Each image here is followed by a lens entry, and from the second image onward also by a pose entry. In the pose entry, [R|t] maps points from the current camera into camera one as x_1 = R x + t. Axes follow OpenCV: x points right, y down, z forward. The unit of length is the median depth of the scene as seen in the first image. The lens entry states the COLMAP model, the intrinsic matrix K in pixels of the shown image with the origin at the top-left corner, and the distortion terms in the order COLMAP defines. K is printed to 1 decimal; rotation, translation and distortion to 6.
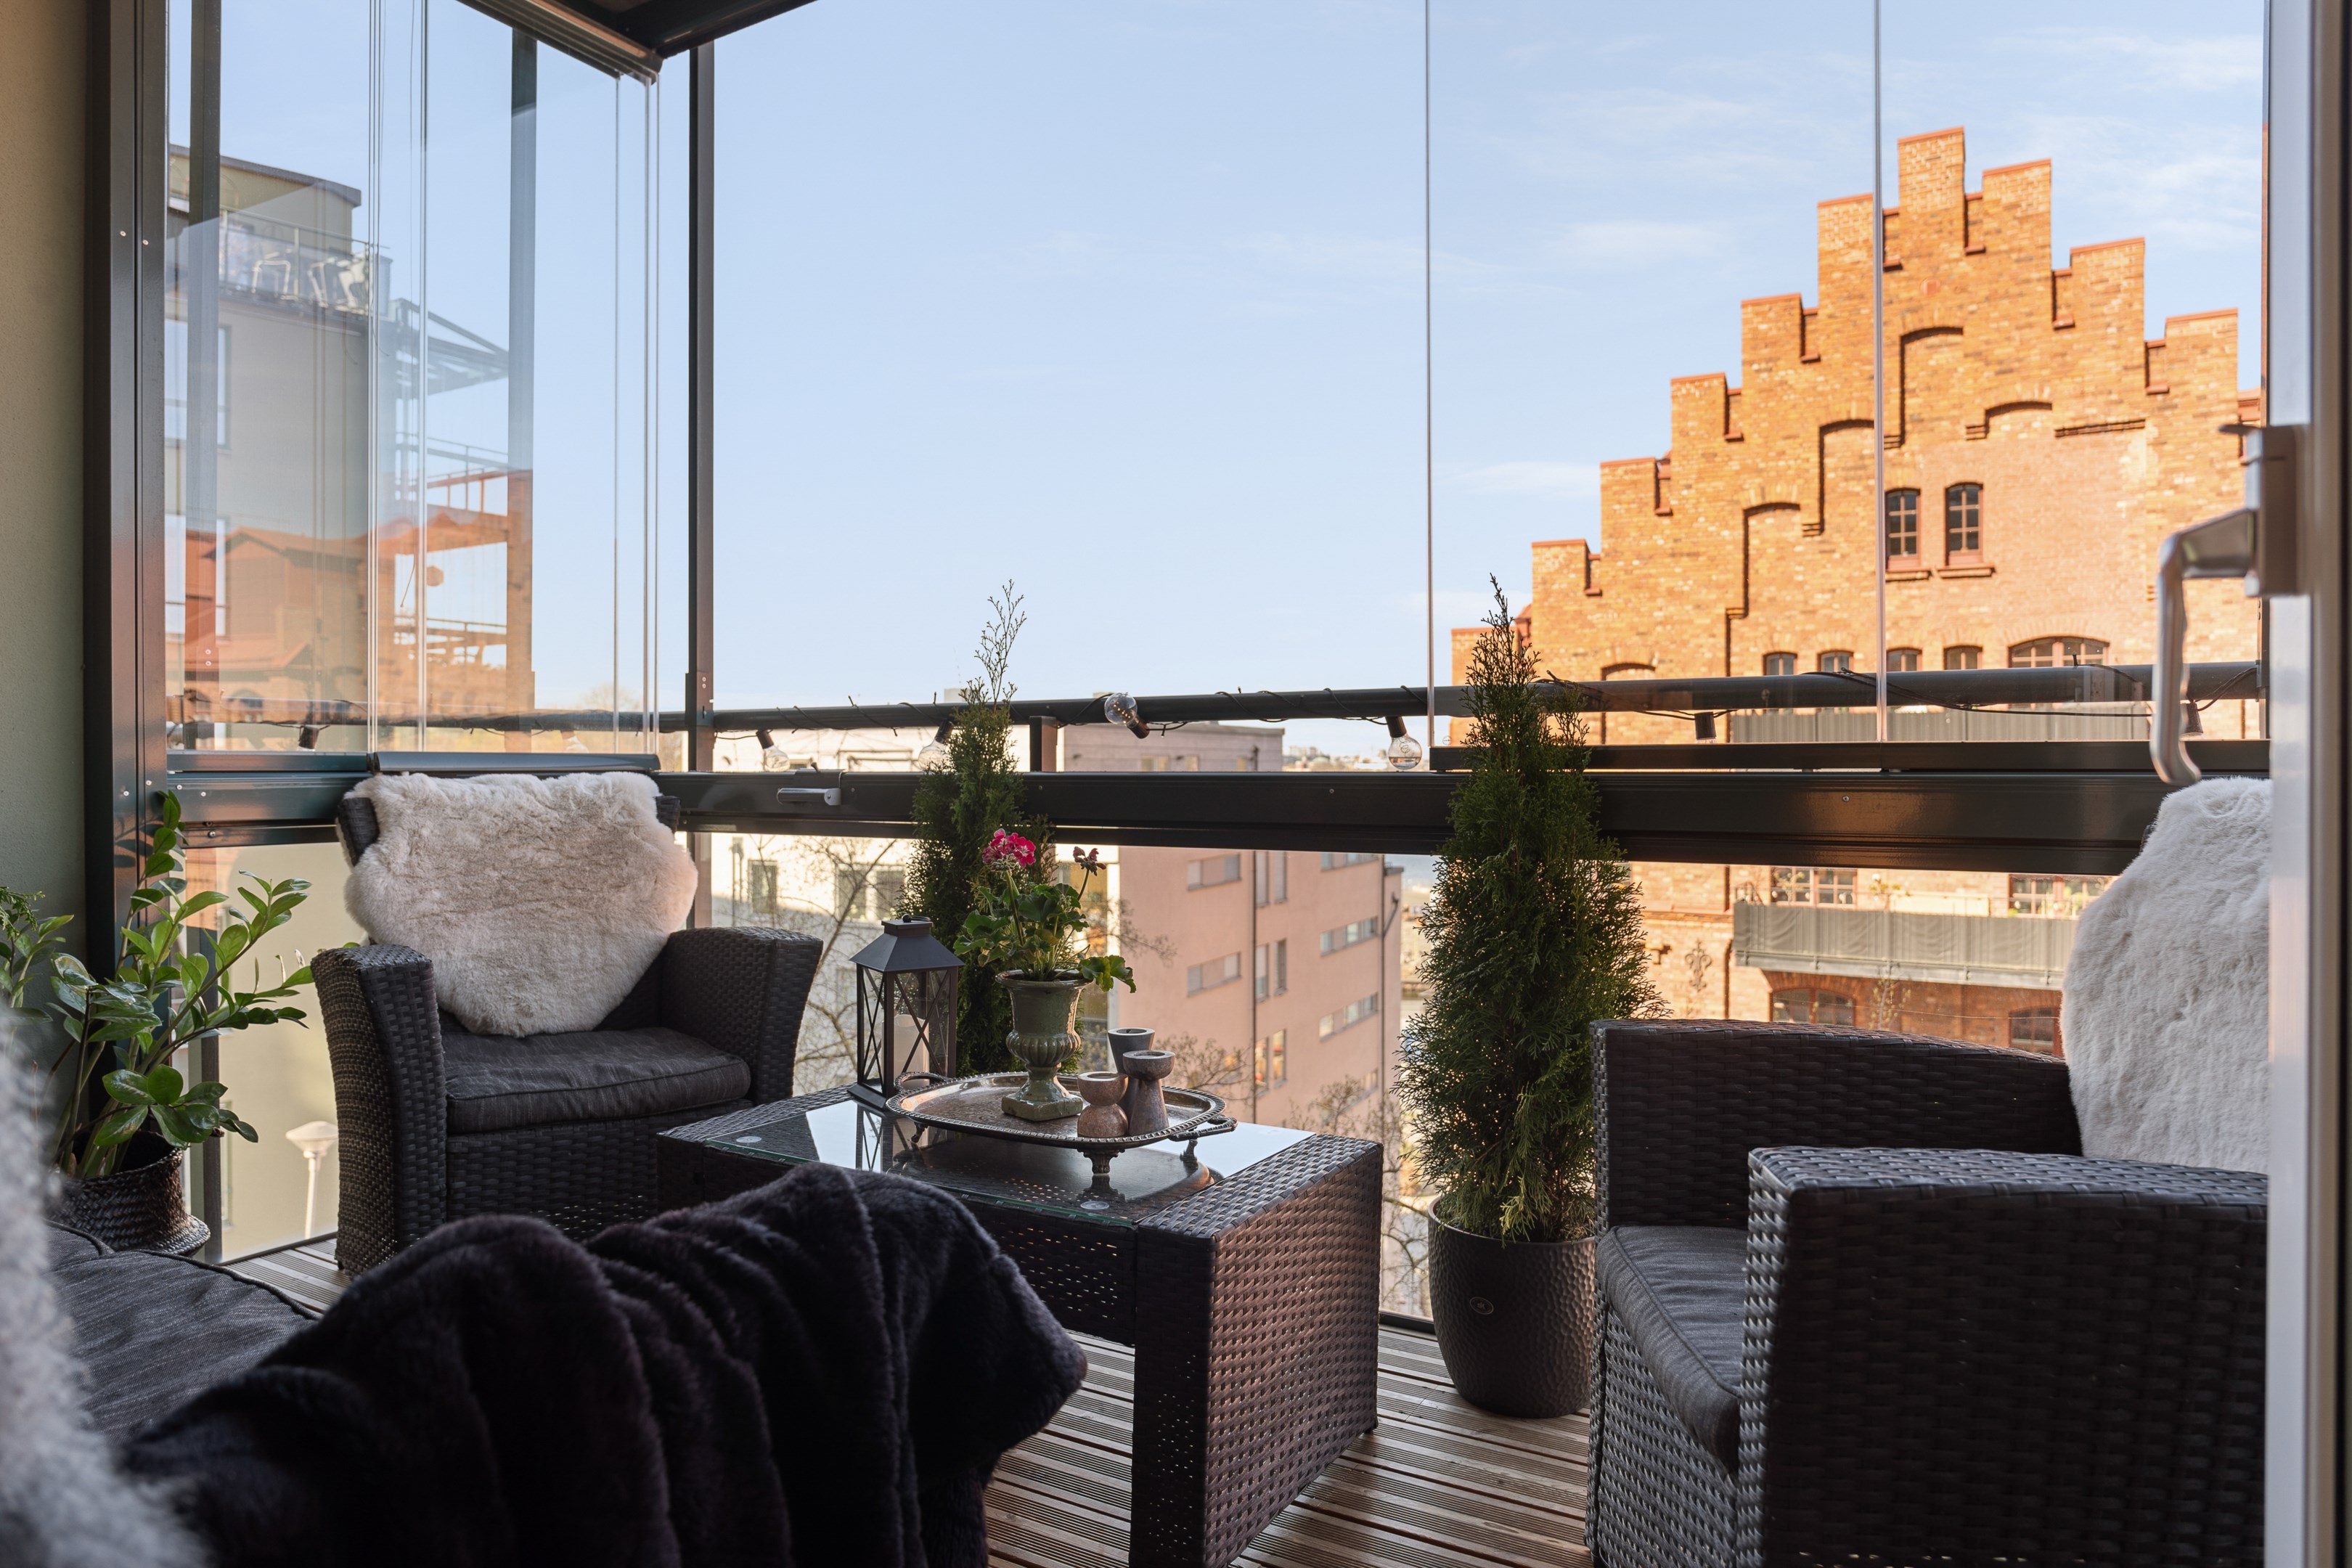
lens RADIAL K [[1430.2, 0, 1180.0], [0, 1430.2, 771.5], [0, 0, 1]] dist [-0.004179, 0.001551]
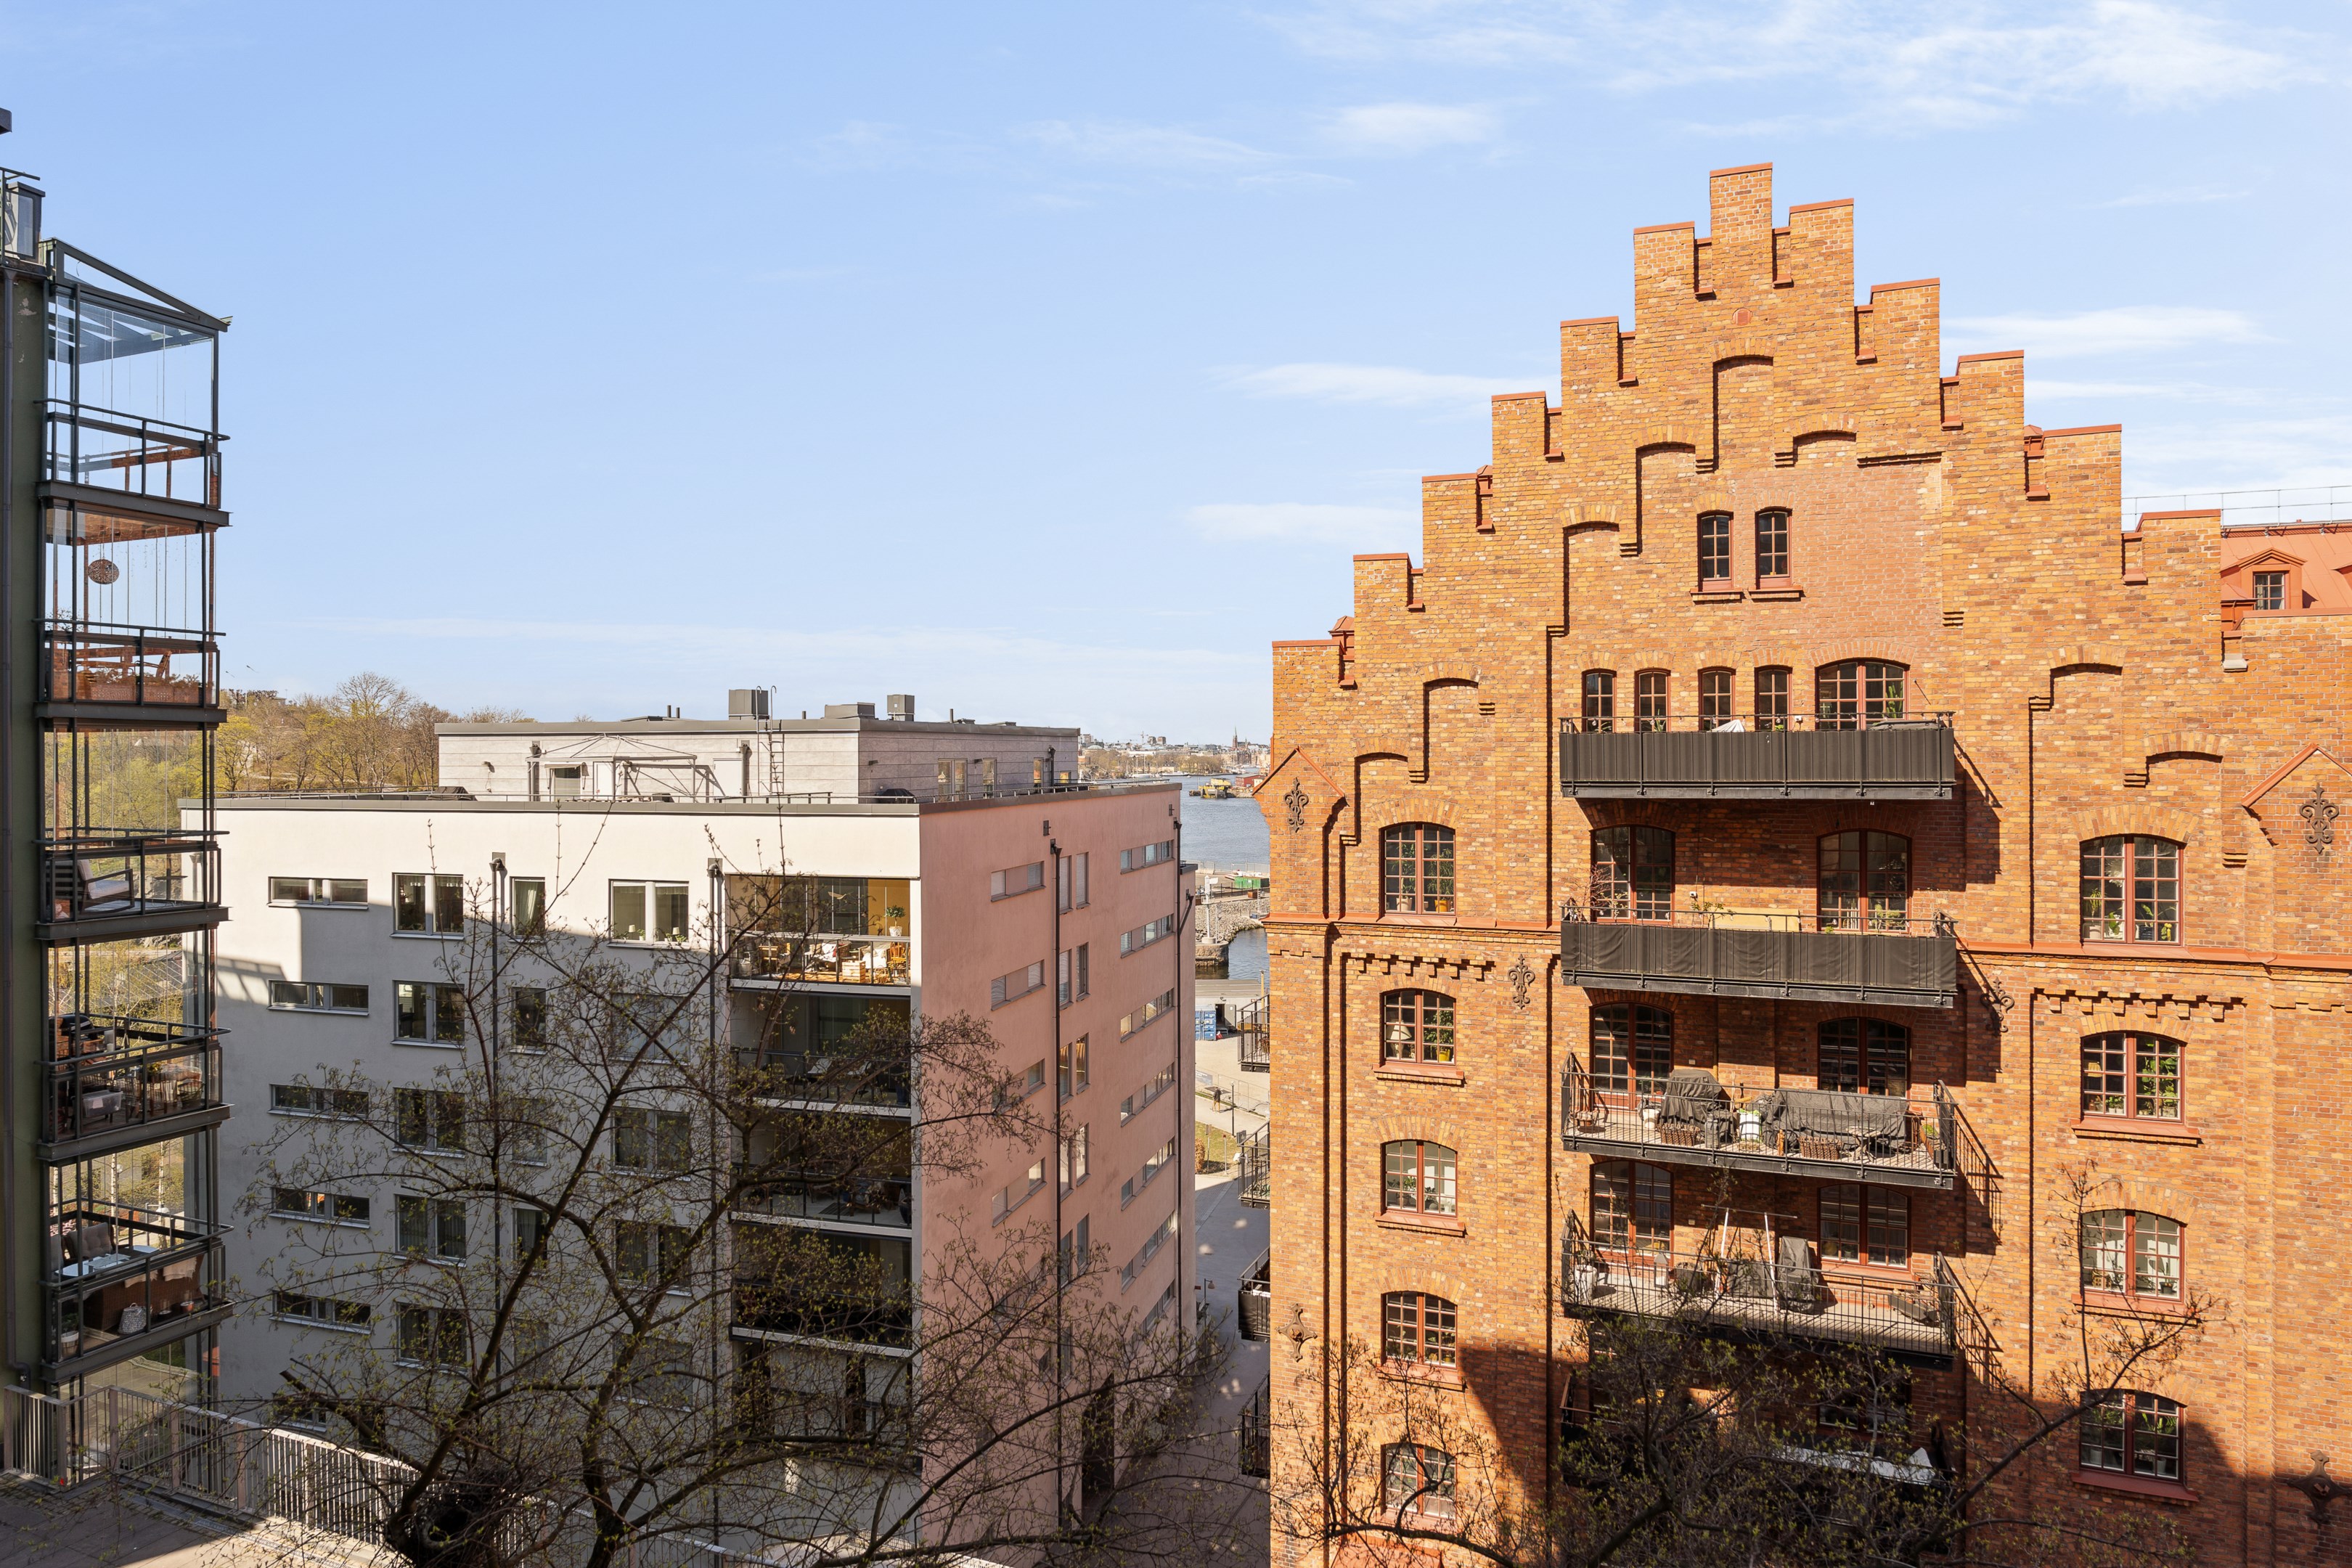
lens RADIAL K [[1270.1, 0, 1173.9], [0, 1270.1, 726.4], [0, 0, 1]] dist [-0.015182, 0.000059]
pose [[0.984271, -0.004321, 0.176610, -0.035761], [0.006700, 0.999895, -0.012876, -0.035699], [-0.176536, 0.013856, 0.984197, 0.179241]]
